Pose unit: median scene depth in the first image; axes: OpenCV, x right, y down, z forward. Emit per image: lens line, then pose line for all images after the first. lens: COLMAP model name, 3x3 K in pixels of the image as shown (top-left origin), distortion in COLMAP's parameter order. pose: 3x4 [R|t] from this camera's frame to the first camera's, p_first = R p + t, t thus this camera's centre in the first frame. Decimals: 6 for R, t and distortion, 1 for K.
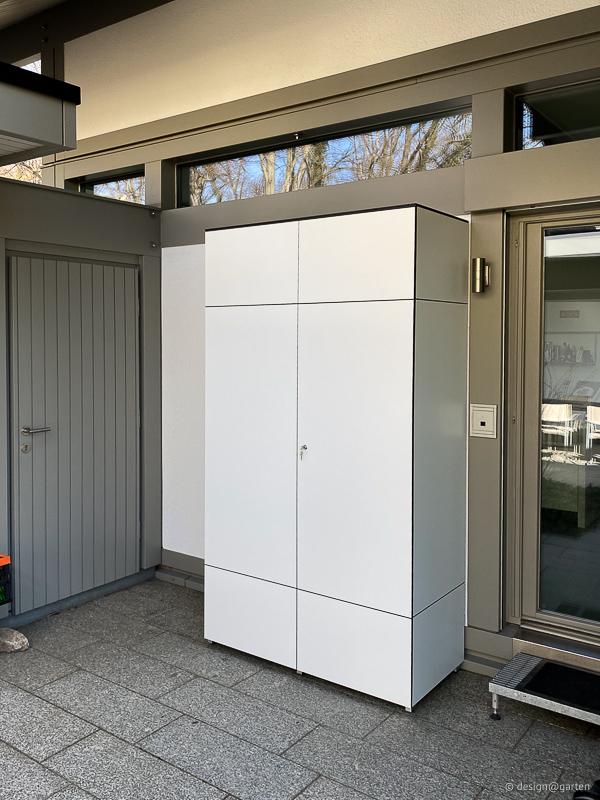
lens RADIAL K [[742.3, 0, 248.4], [0, 742.3, 361.6], [0, 0, 1]] dist [0.004625, 0.011837]
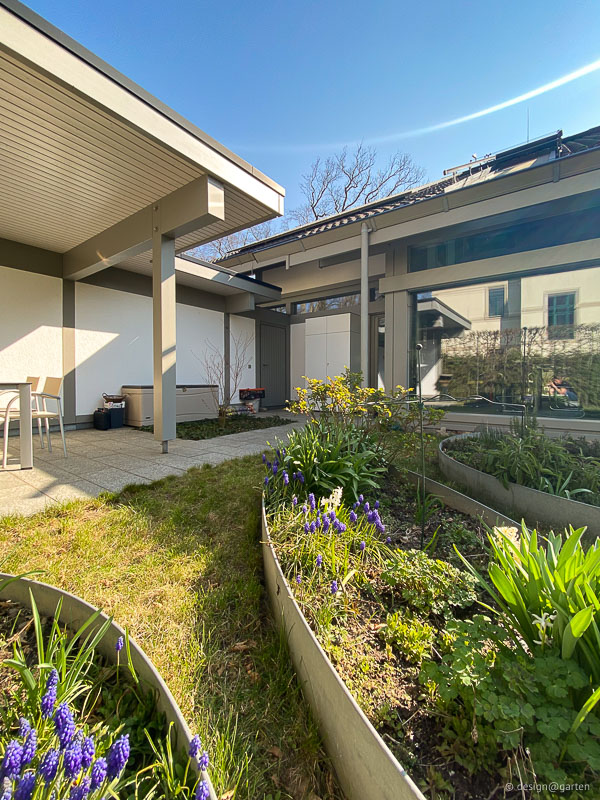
lens RADIAL K [[341.2, 0, 301.0], [0, 341.2, 392.2], [0, 0, 1]] dist [-0.001036, -0.000345]
pose [[0.999446, 0.001689, 0.033231, -0.118017], [-0.001705, 0.999998, 0.000452, 0.203804], [-0.033230, -0.000508, 0.999448, -0.811863]]
